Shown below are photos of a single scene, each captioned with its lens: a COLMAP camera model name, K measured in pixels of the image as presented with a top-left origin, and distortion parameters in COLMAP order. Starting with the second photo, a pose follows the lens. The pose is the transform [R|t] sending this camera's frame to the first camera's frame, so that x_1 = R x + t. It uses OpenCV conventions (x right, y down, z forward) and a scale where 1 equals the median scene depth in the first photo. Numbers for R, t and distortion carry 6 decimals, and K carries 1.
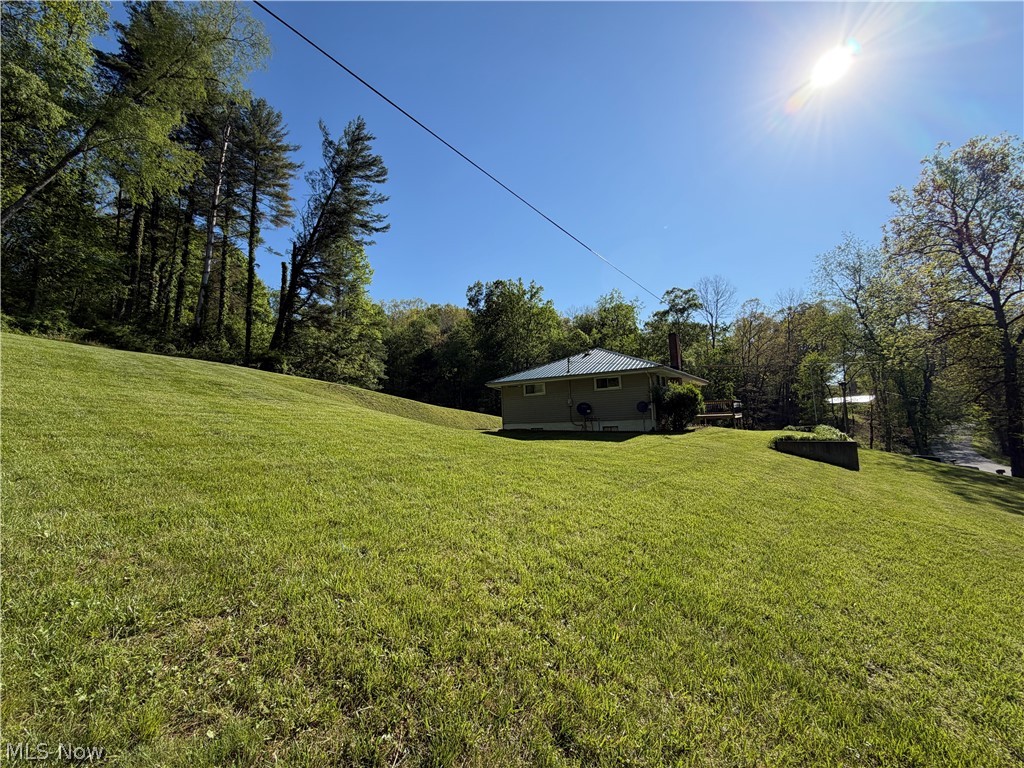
lens RADIAL K [[409.6, 0, 512.1], [0, 409.6, 388.4], [0, 0, 1]] dist [-0.001096, -0.000015]
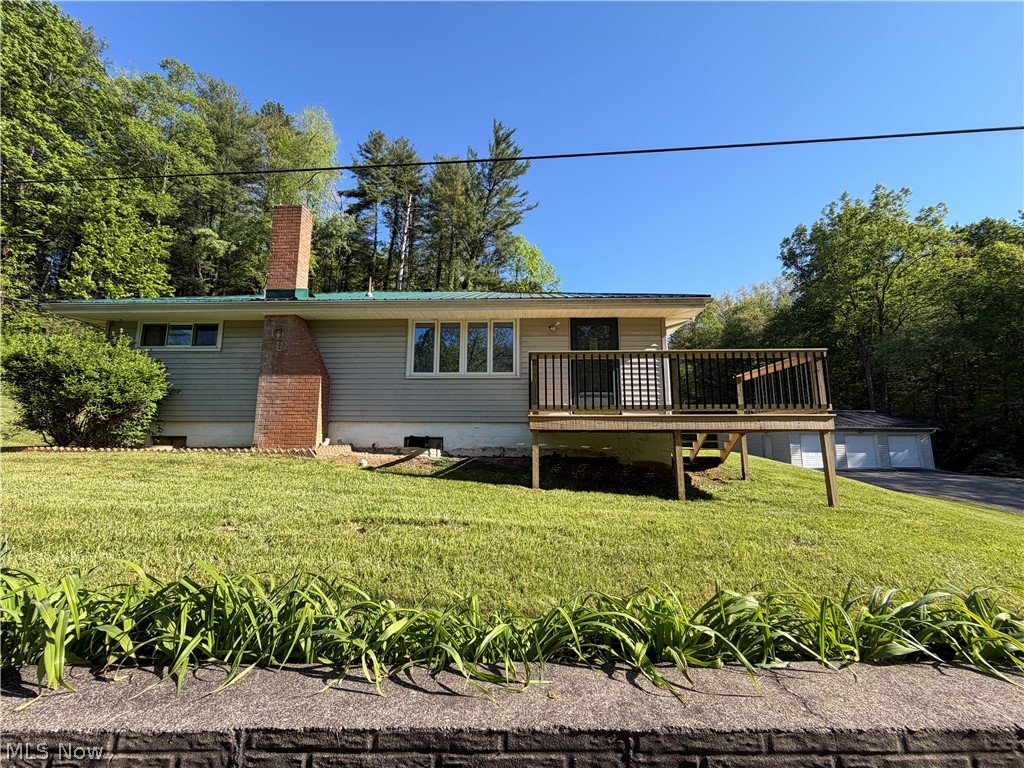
lens RADIAL K [[409.6, 0, 508.5], [0, 409.6, 385.3], [0, 0, 1]] dist [-0.001096, -0.000015]
pose [[0.529581, -0.080673, -0.844414, 0.245286], [0.047090, 0.996728, -0.065691, 0.018146], [0.846951, -0.004975, 0.531648, 0.296036]]
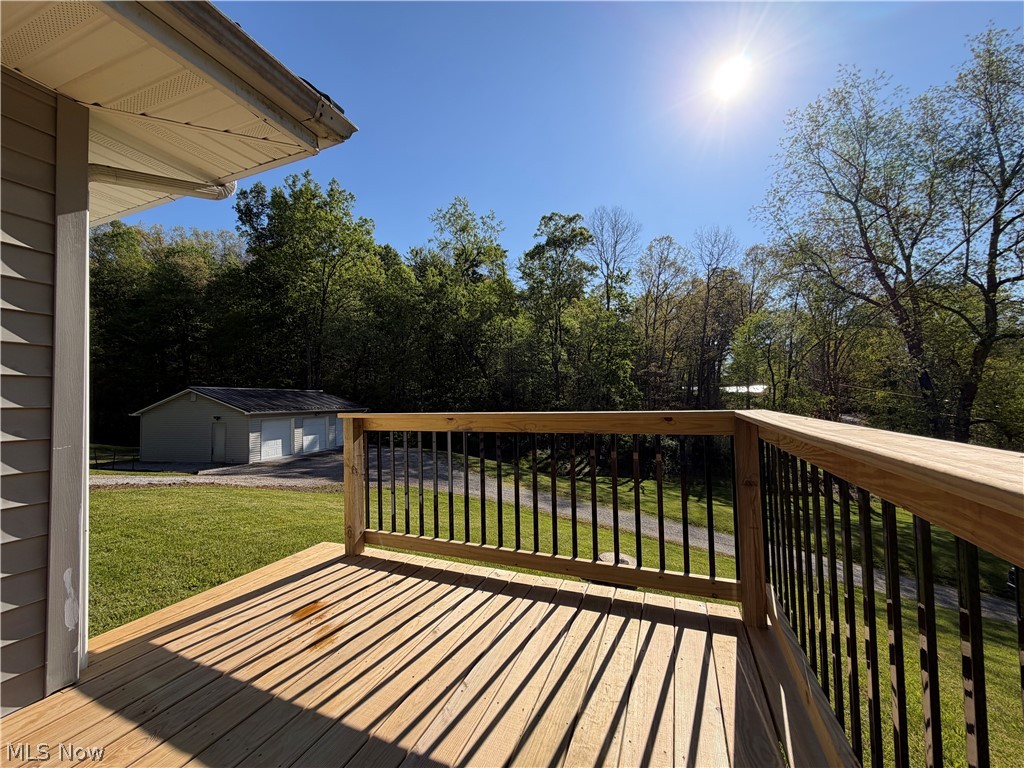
lens RADIAL K [[409.6, 0, 510.8], [0, 409.6, 388.6], [0, 0, 1]] dist [-0.001096, -0.000015]
pose [[0.977198, 0.022805, 0.211102, 0.195254], [-0.032696, 0.998519, 0.043483, 0.007227], [-0.209798, -0.049393, 0.976496, 0.362175]]
